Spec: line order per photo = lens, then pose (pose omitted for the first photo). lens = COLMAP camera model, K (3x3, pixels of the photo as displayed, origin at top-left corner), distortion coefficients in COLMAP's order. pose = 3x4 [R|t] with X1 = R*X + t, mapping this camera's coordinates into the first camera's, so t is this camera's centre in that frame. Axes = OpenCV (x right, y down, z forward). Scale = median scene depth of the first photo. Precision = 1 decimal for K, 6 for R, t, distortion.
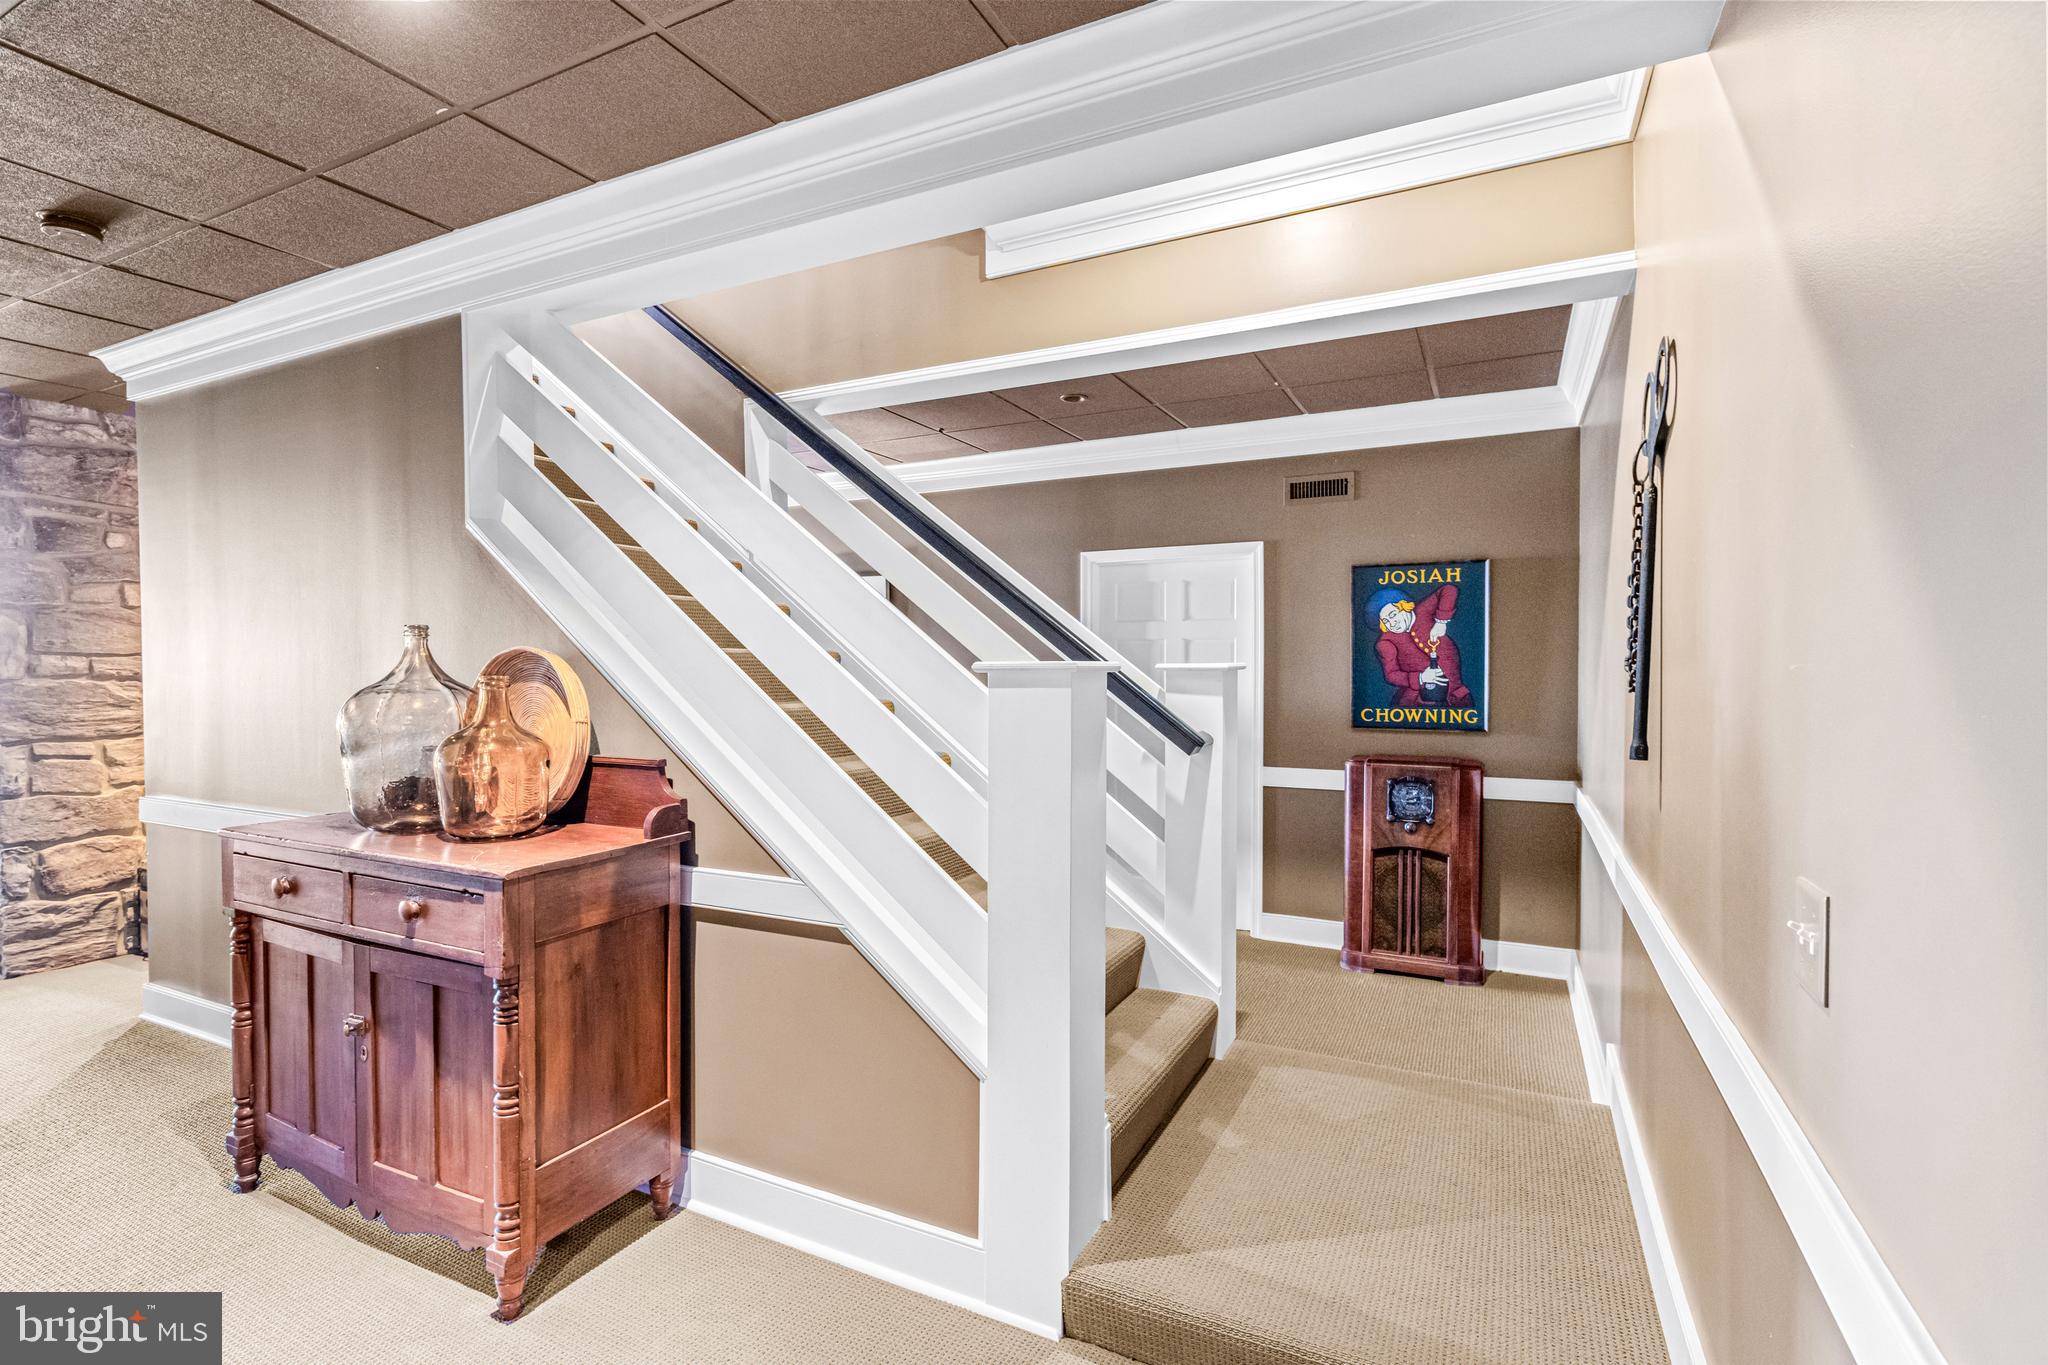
lens RADIAL K [[961.8, 0, 1025.0], [0, 961.8, 680.7], [0, 0, 1]] dist [0.001500, -0.000050]
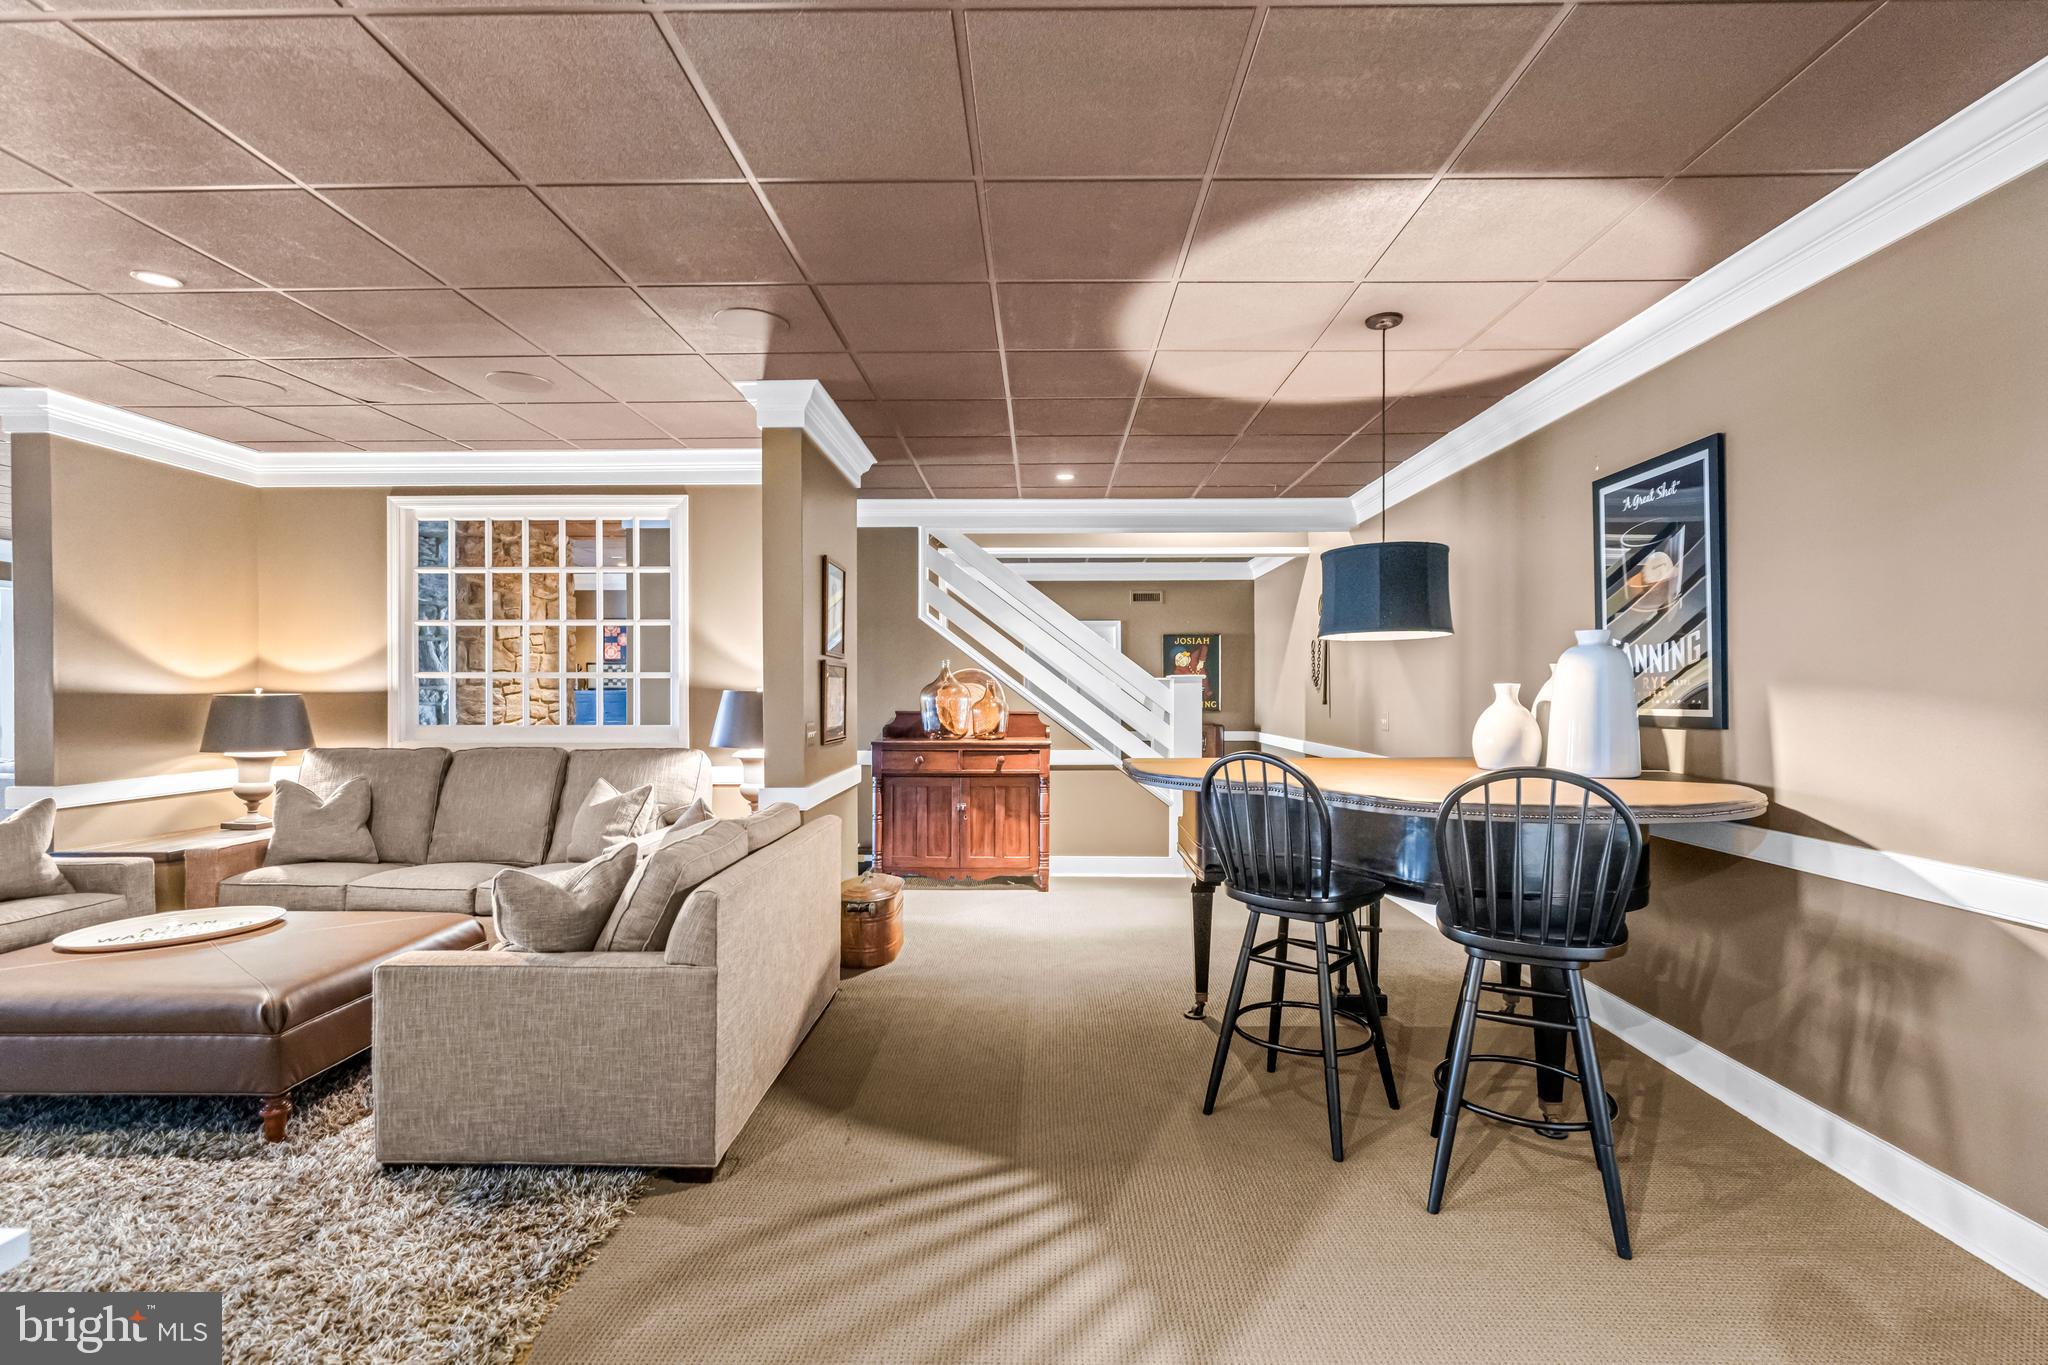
lens RADIAL K [[891.1, 0, 1035.3], [0, 891.1, 688.5], [0, 0, 1]] dist [0.002727, -0.000116]
pose [[0.900062, 0.001262, 0.435760, -1.409959], [0.007254, 0.999814, -0.017878, 0.059609], [-0.435701, 0.019252, 0.899885, -1.180551]]
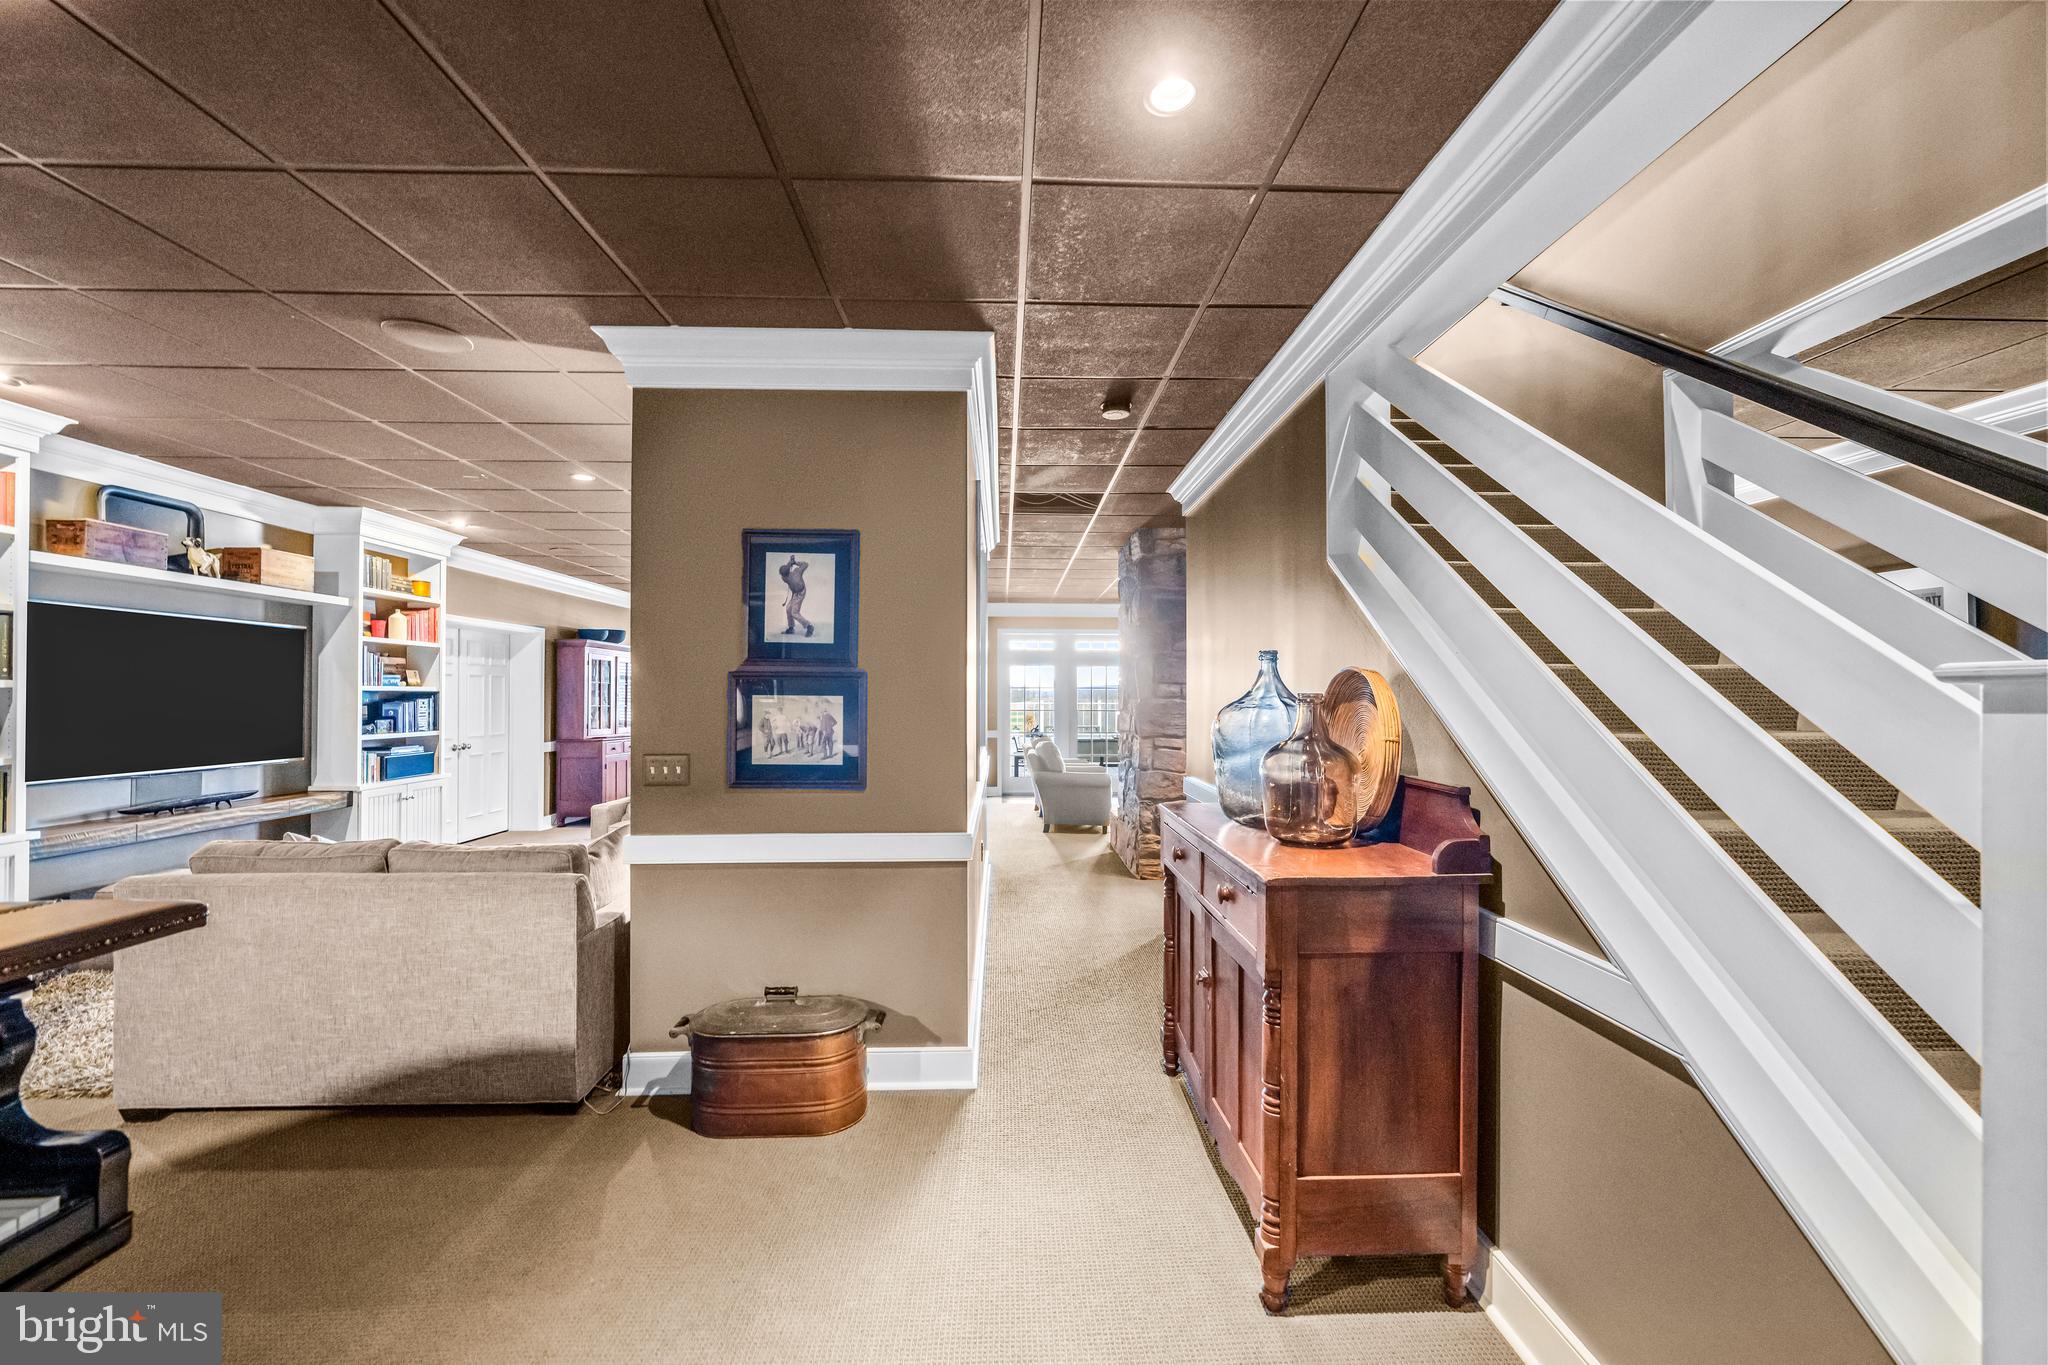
lens RADIAL K [[791.8, 0, 1031.7], [0, 791.8, 686.0], [0, 0, 1]] dist [-0.000794, -0.000929]
pose [[0.480261, -0.007640, -0.877092, 0.078920], [-0.016637, 0.999703, -0.017818, 0.007220], [0.876968, 0.023149, 0.479991, 0.290222]]
